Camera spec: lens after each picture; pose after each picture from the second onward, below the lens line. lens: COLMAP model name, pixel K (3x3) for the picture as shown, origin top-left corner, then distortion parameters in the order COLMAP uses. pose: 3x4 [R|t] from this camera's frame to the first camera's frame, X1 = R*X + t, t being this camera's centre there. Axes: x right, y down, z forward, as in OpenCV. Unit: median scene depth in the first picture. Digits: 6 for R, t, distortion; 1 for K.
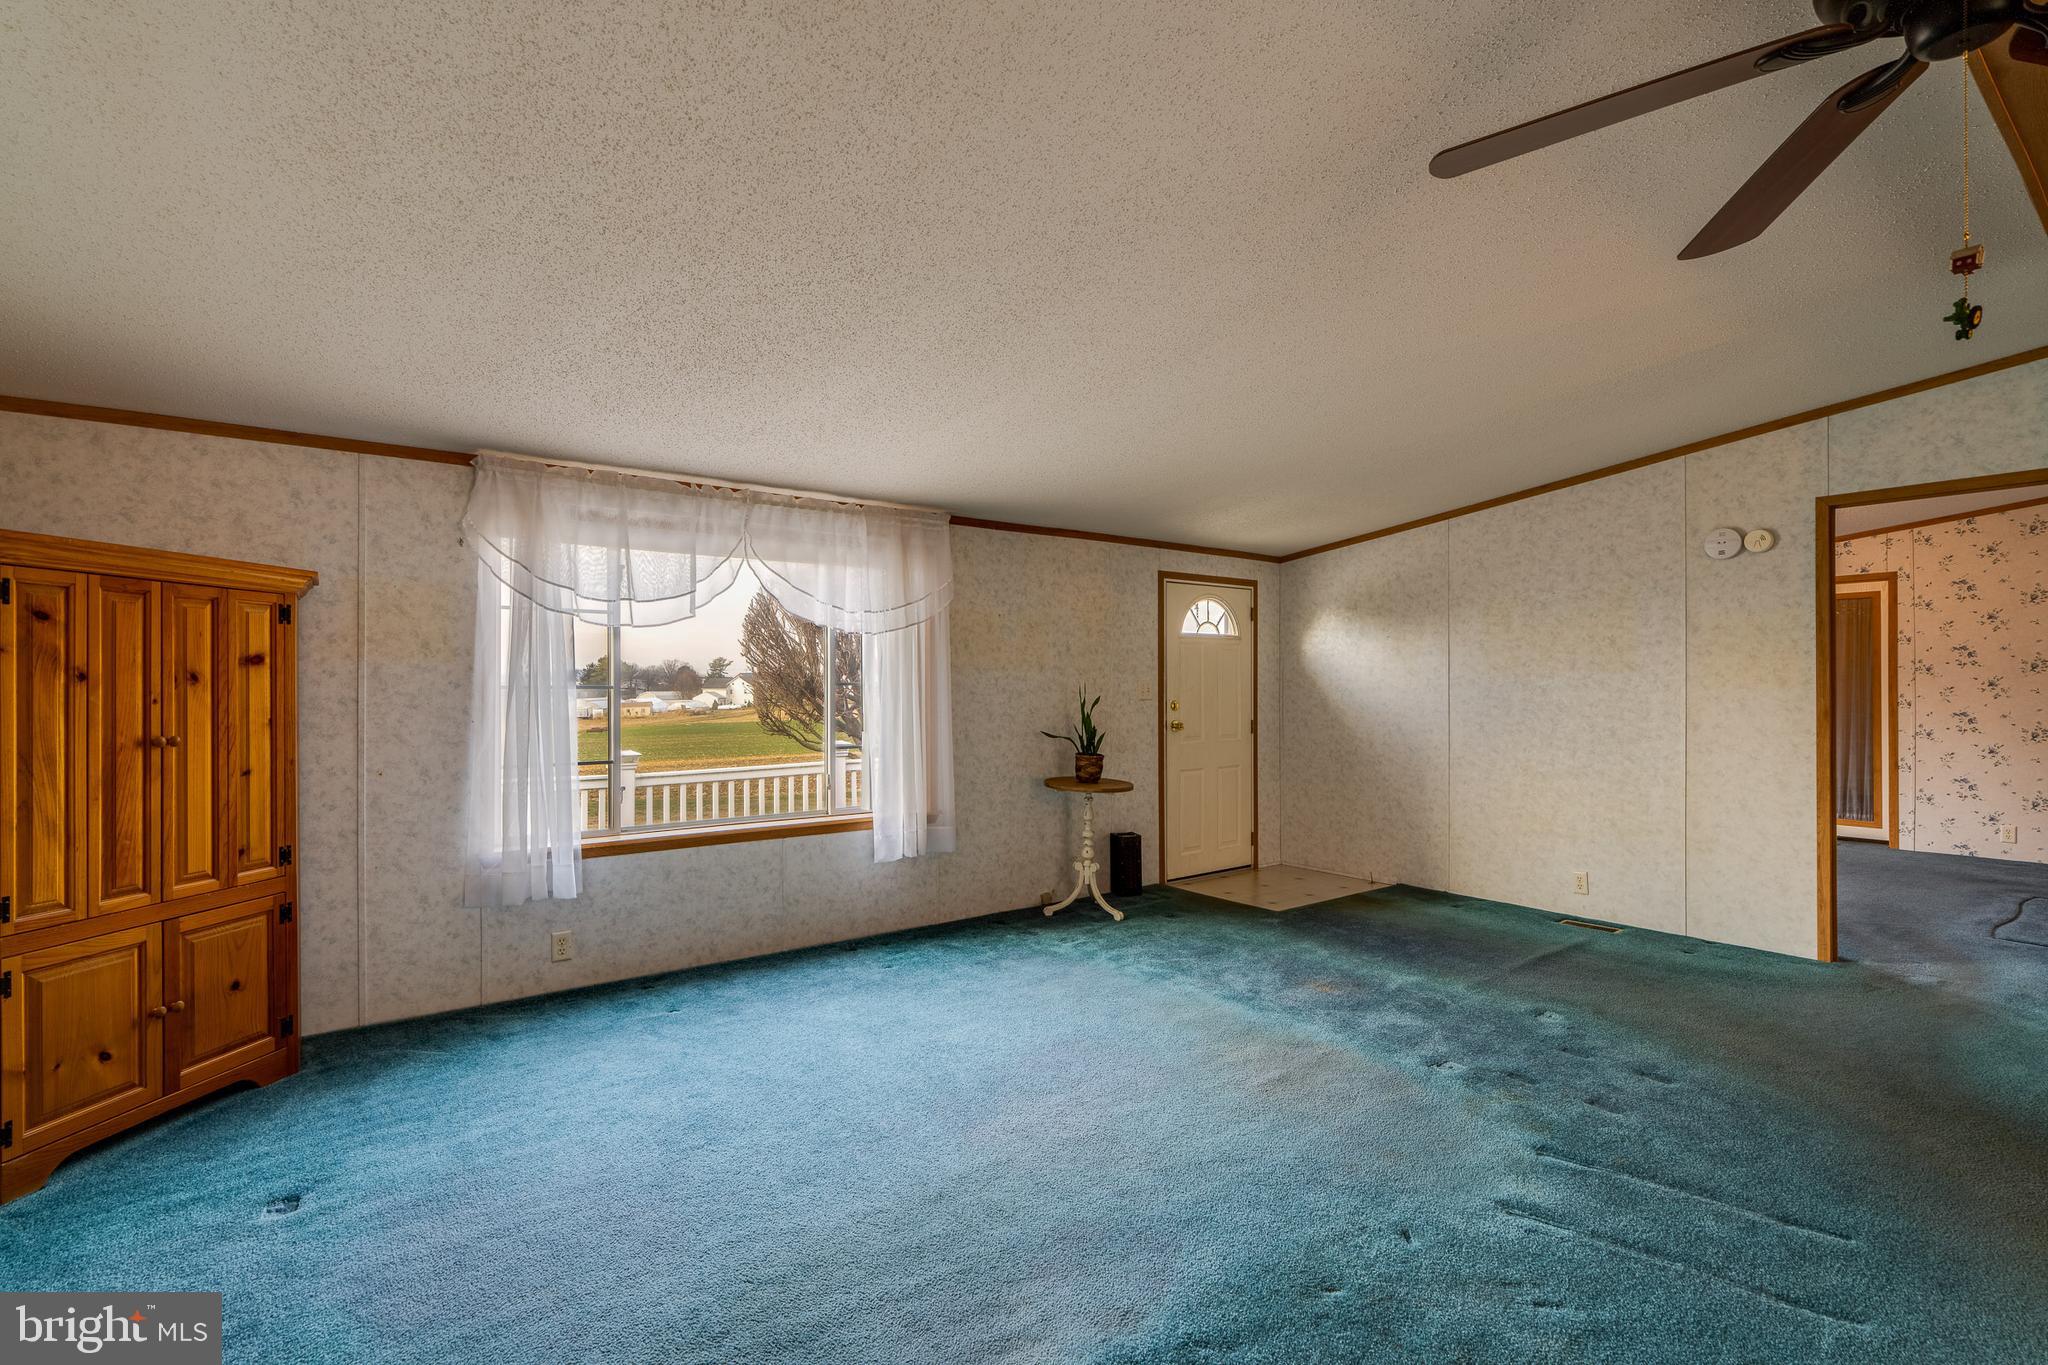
lens RADIAL K [[941.8, 0, 1042.6], [0, 941.8, 680.3], [0, 0, 1]] dist [-0.000707, 0.000146]
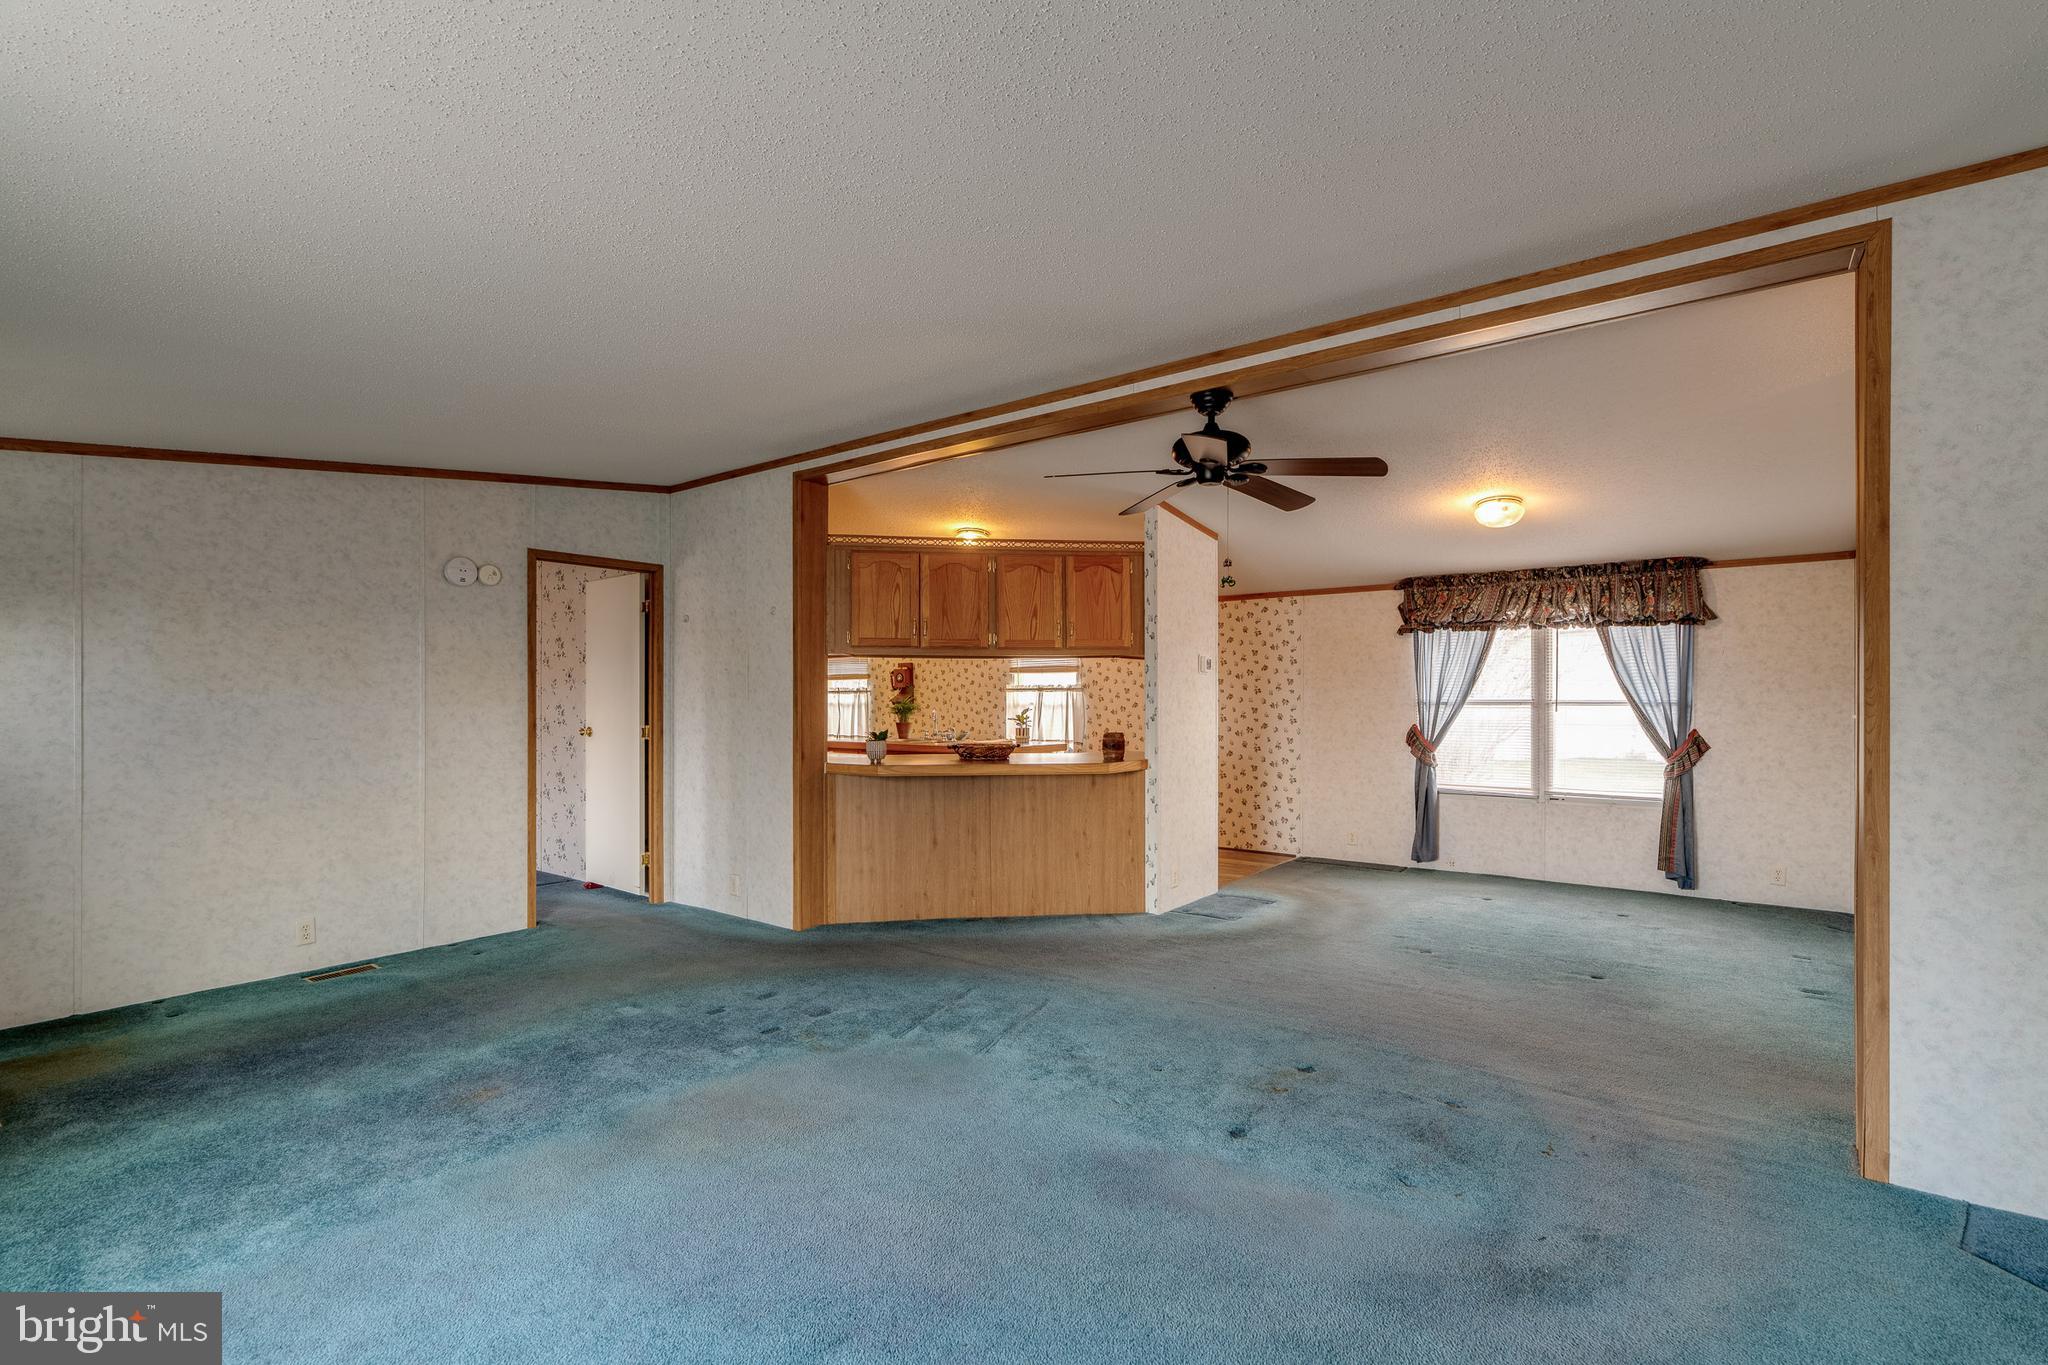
lens RADIAL K [[922.7, 0, 1023.7], [0, 922.7, 697.4], [0, 0, 1]] dist [-0.004063, -0.000368]
pose [[-0.266209, 0.002707, 0.963912, -0.471873], [-0.003989, 0.999984, -0.003910, 0.000715], [-0.963907, -0.004886, -0.266194, 0.667529]]
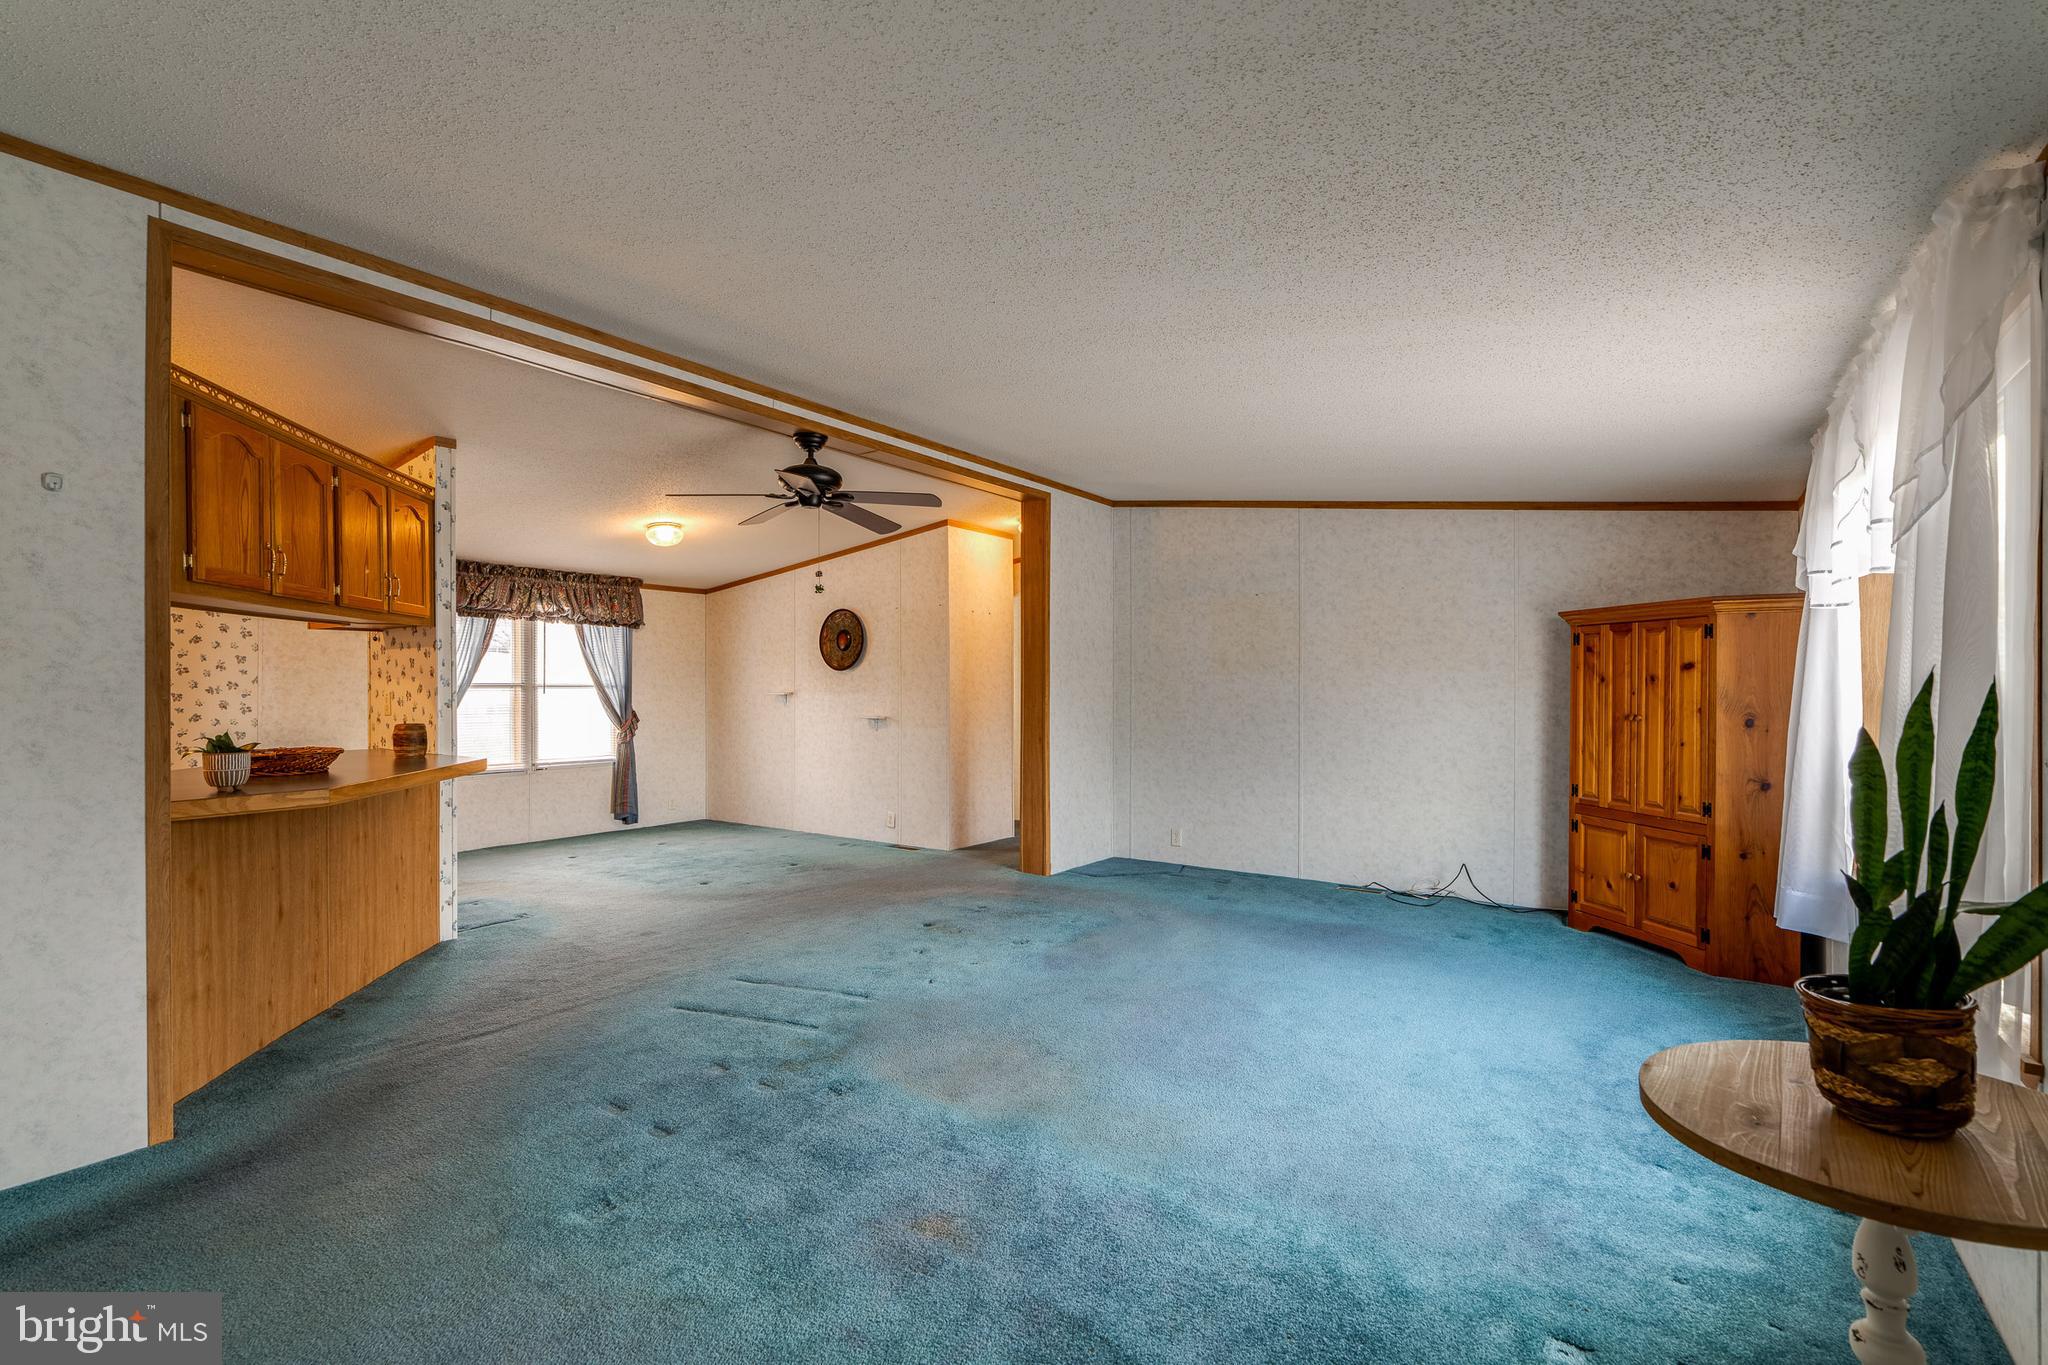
lens RADIAL K [[920.5, 0, 1024.0], [0, 920.5, 682.5], [0, 0, 1]] dist [-0.006034, 0.000347]
pose [[-0.954113, -0.000596, -0.299446, 0.353660], [0.001710, 0.999971, -0.007438, 0.007608], [0.299442, -0.007609, -0.954084, 1.324309]]
